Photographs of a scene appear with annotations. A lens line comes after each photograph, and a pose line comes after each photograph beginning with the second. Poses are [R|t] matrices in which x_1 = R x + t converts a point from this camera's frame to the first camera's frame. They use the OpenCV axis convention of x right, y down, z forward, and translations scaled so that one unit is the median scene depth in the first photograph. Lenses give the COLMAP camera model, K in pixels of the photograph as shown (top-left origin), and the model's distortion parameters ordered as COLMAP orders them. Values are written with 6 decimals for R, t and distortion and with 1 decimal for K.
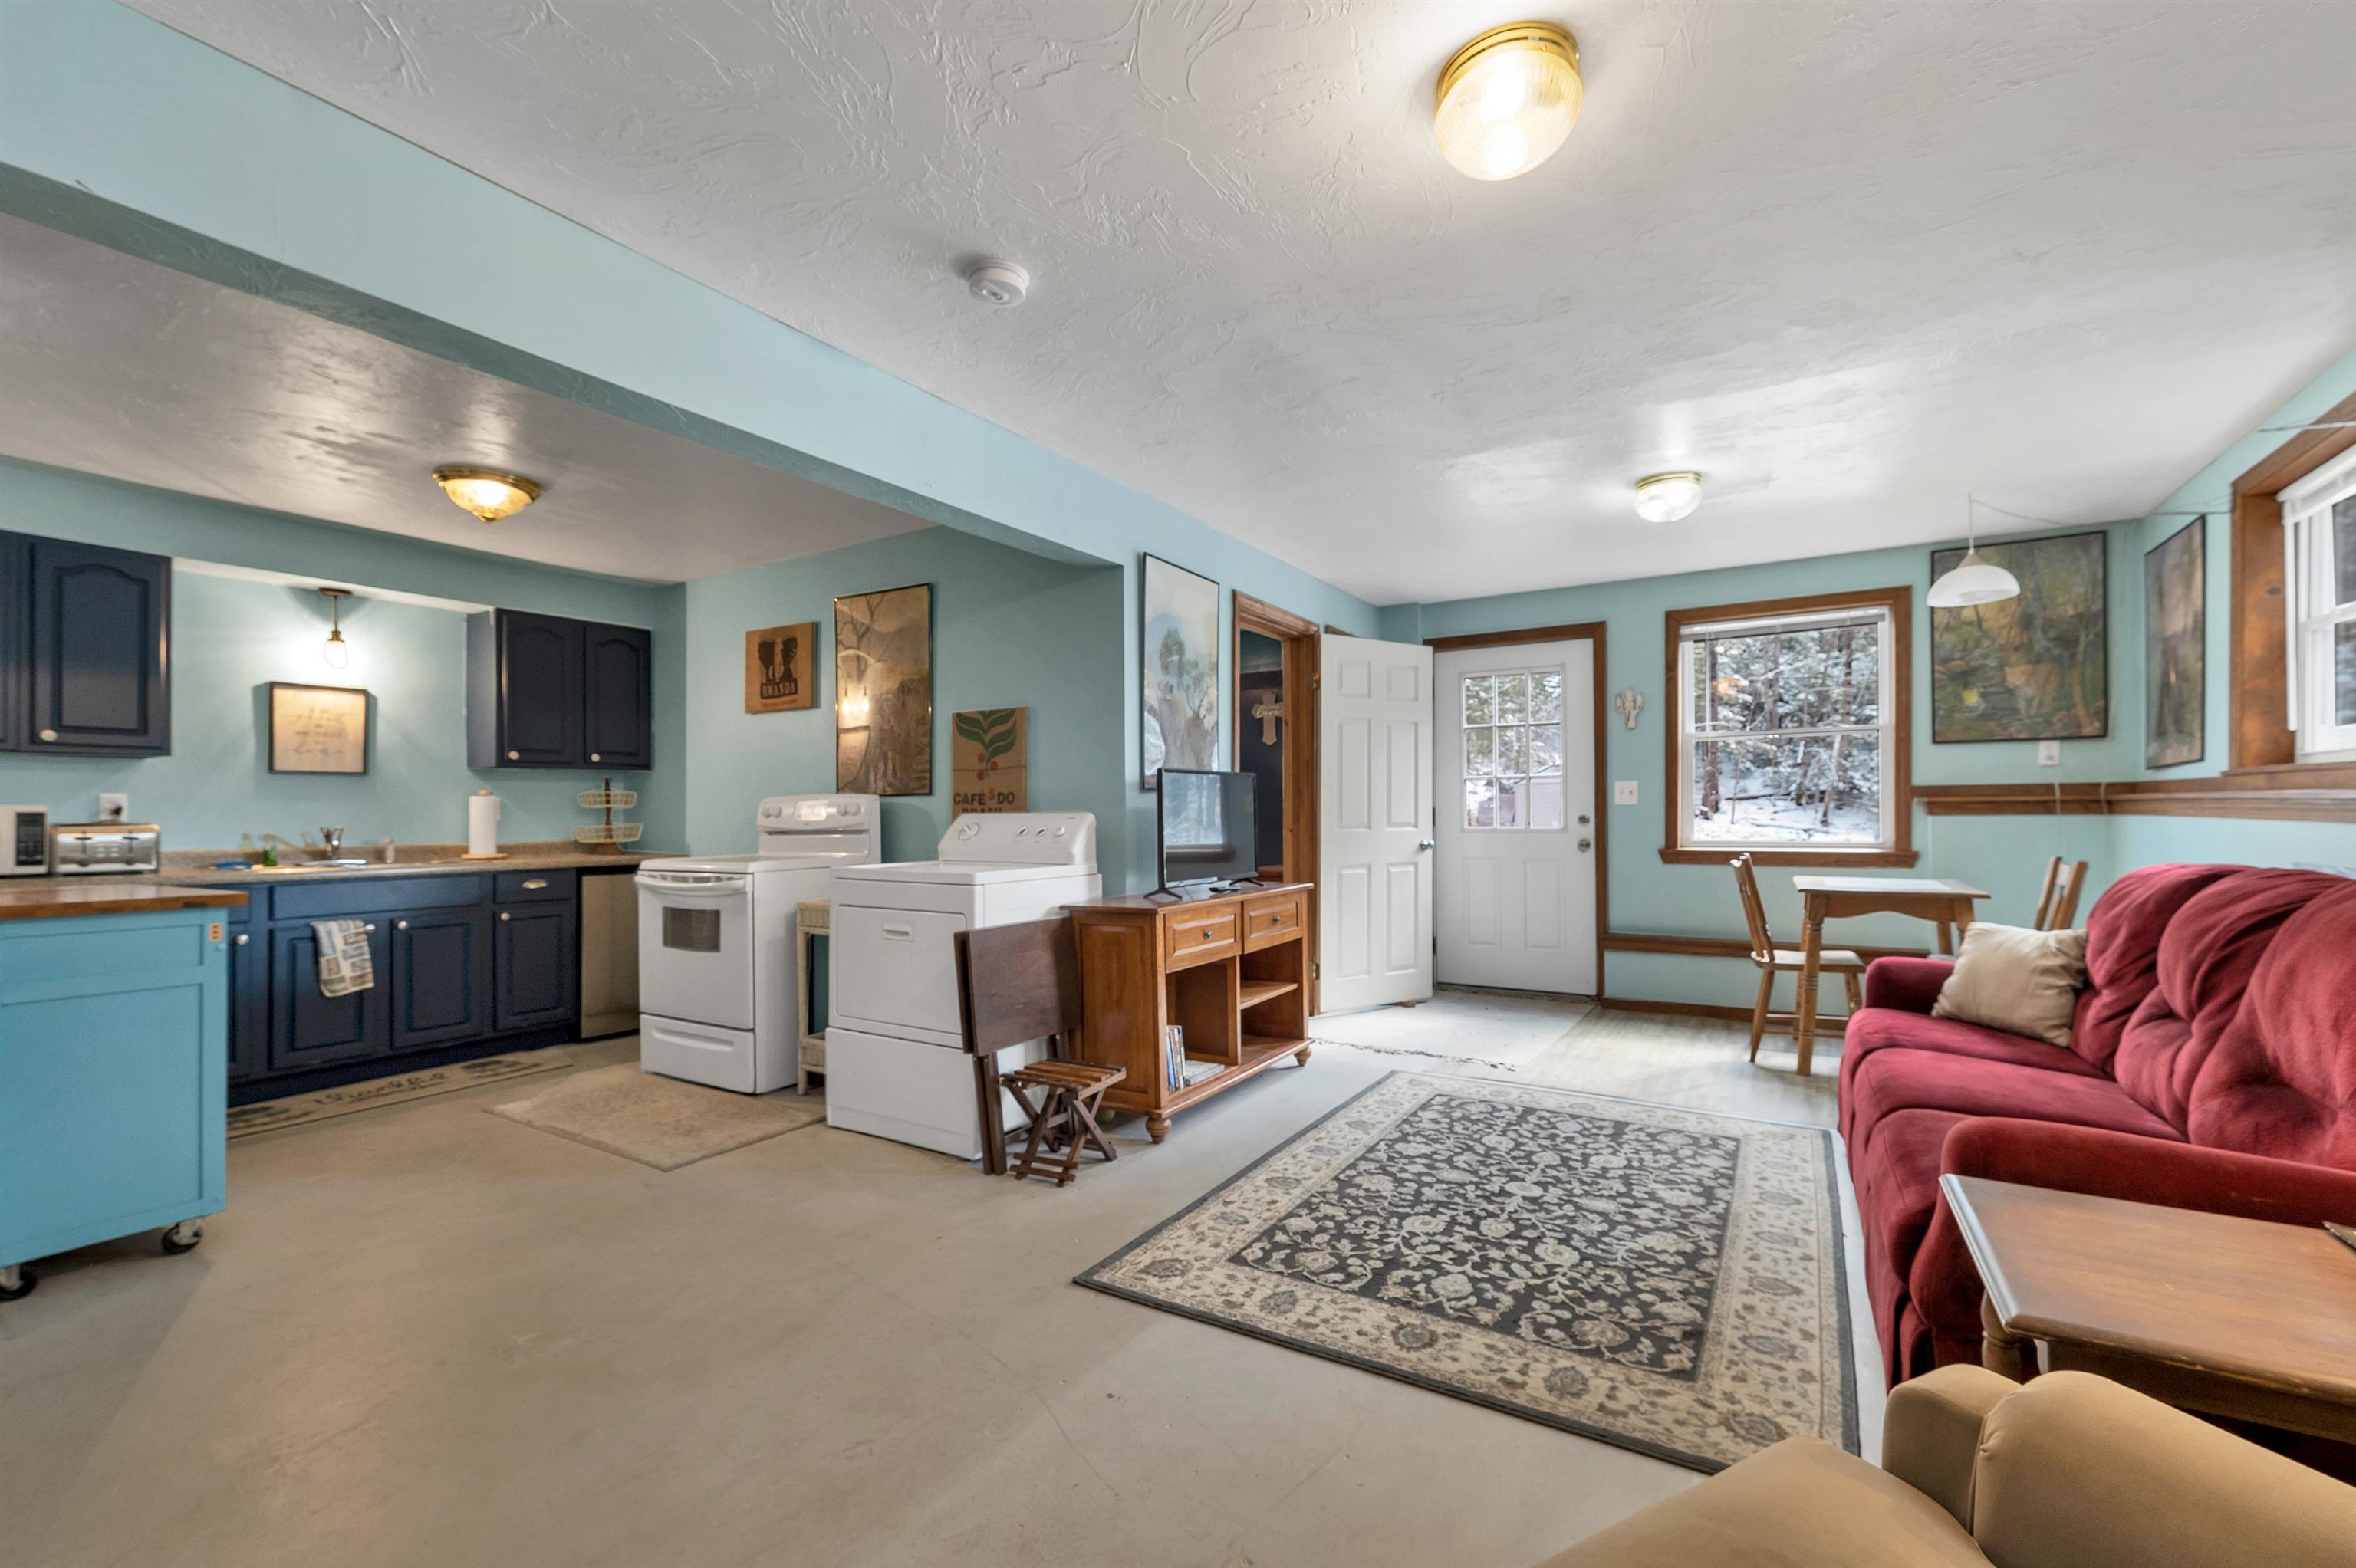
lens RADIAL K [[989.7, 0, 1212.4], [0, 989.7, 797.3], [0, 0, 1]] dist [-0.001760, -0.000250]
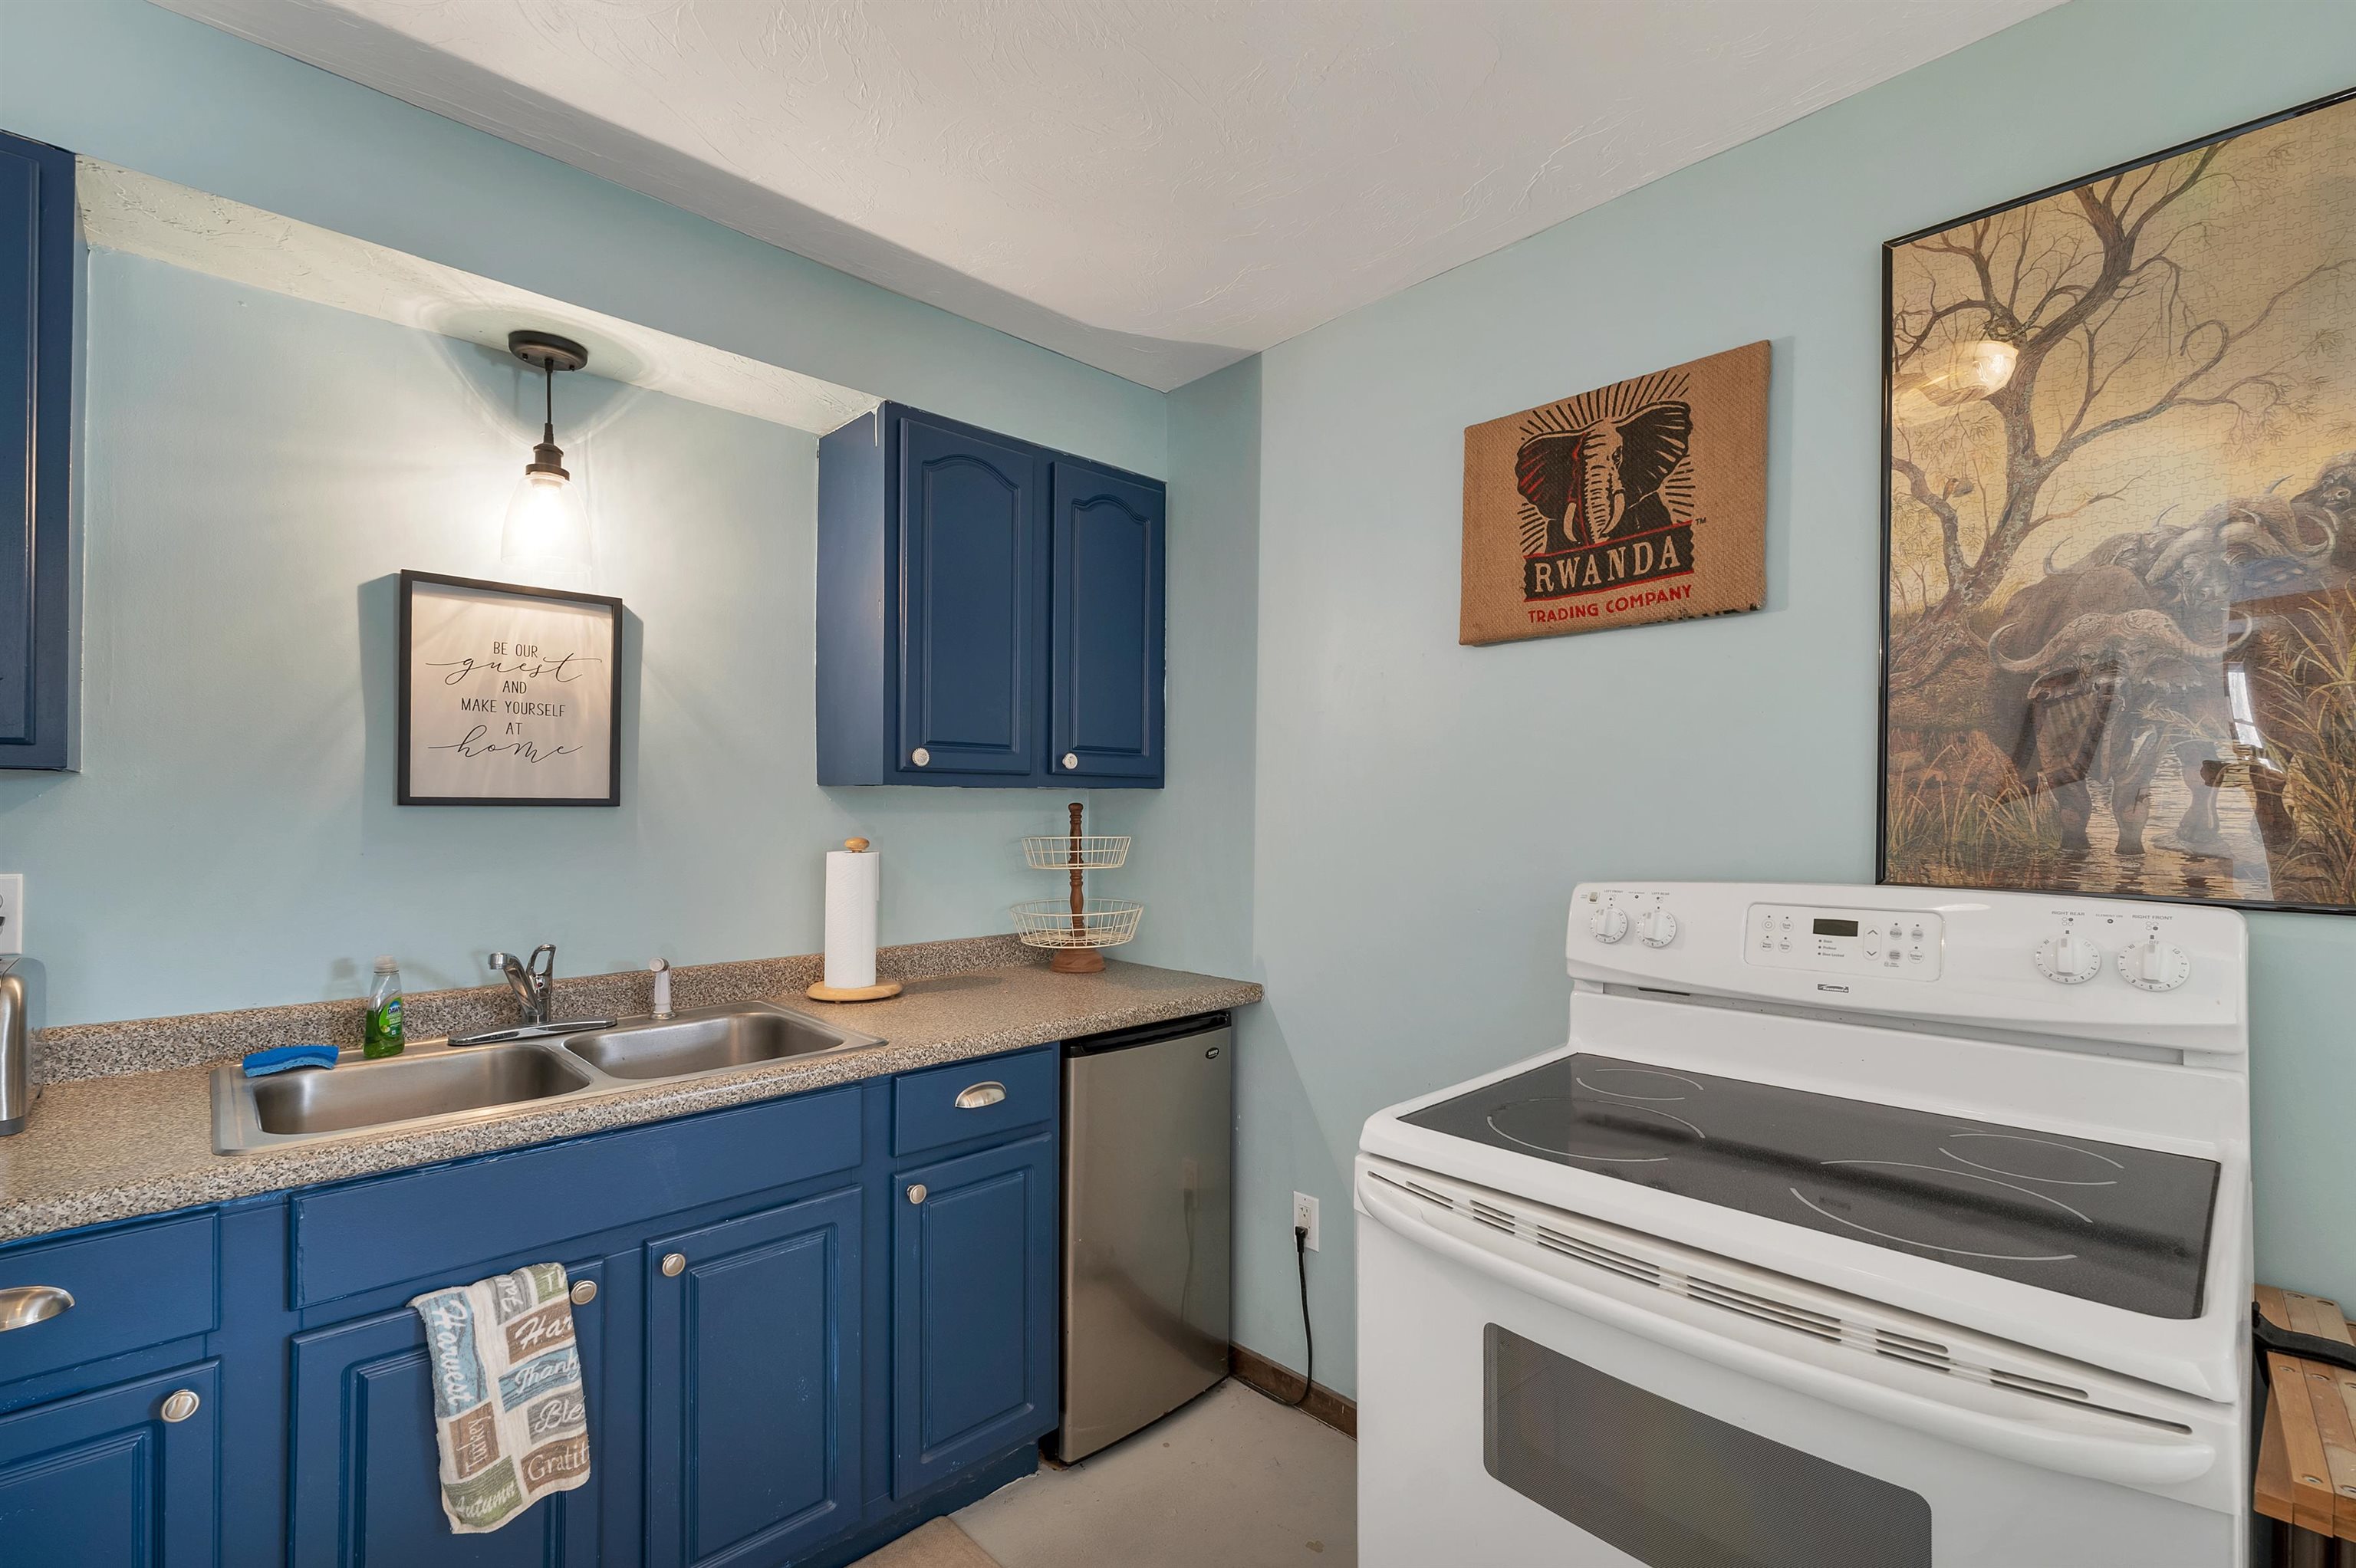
lens RADIAL K [[989.7, 0, 1180.3], [0, 989.7, 794.8], [0, 0, 1]] dist [-0.001760, -0.000250]
pose [[0.965133, 0.009749, -0.261577, -0.526470], [-0.008301, 0.999944, 0.006638, -0.032227], [0.261627, -0.004235, 0.965160, 0.670905]]
